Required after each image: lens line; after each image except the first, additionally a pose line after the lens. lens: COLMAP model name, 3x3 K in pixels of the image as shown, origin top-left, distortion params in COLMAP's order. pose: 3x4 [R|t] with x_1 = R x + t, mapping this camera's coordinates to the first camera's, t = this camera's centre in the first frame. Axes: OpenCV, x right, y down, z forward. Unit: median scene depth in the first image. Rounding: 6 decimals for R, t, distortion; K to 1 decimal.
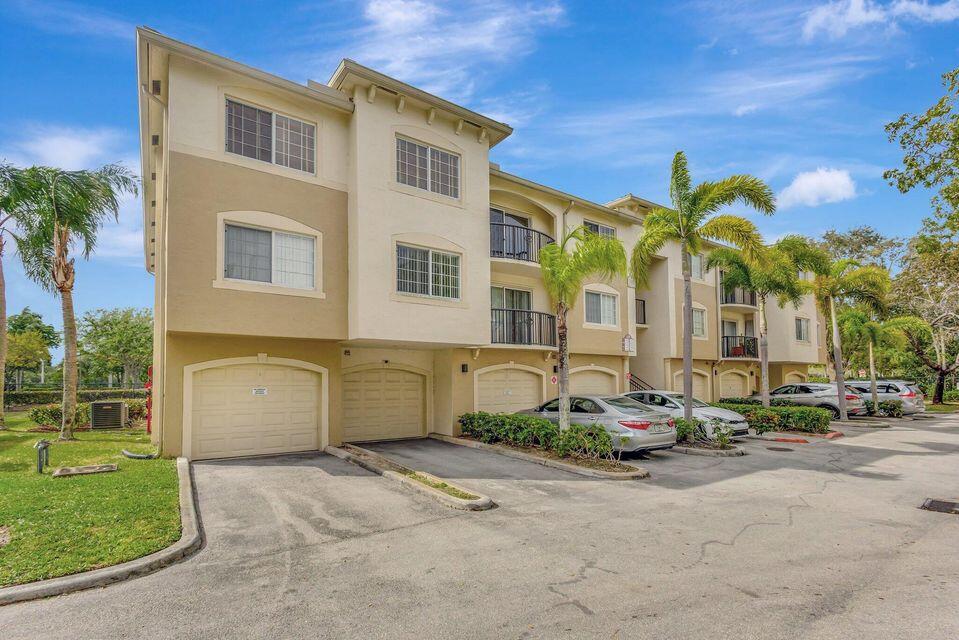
lens RADIAL K [[713.7, 0, 479.5], [0, 713.7, 320.0], [0, 0, 1]] dist [-0.084681, -0.001987]
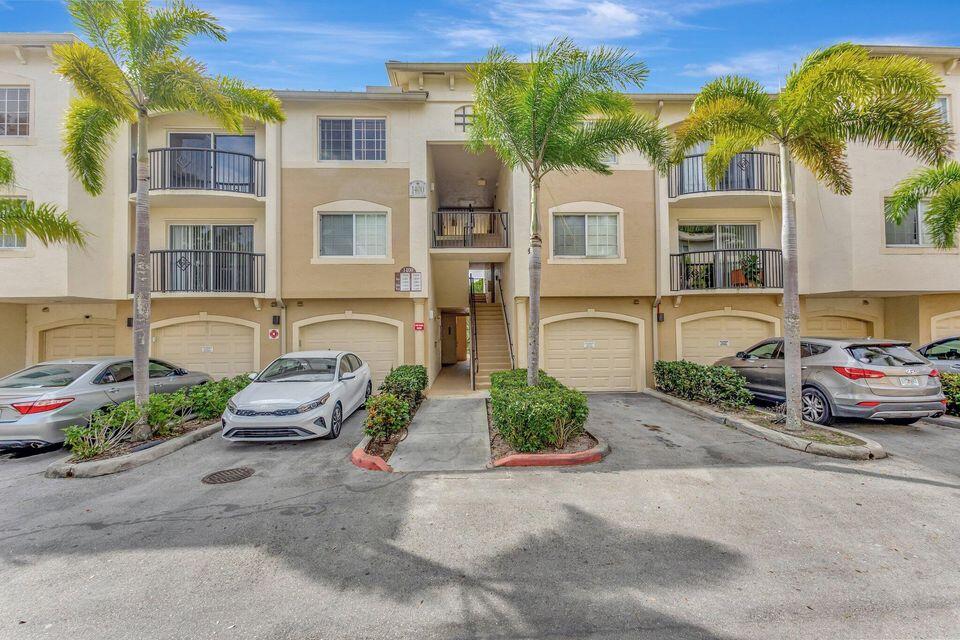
lens RADIAL K [[462.3, 0, 481.9], [0, 462.3, 307.8], [0, 0, 1]] dist [0.040673, -0.000400]
pose [[0.645723, -0.039368, -0.762556, 0.468415], [0.071258, 0.997419, 0.008847, 0.048480], [0.760239, -0.060051, 0.646862, 0.609887]]
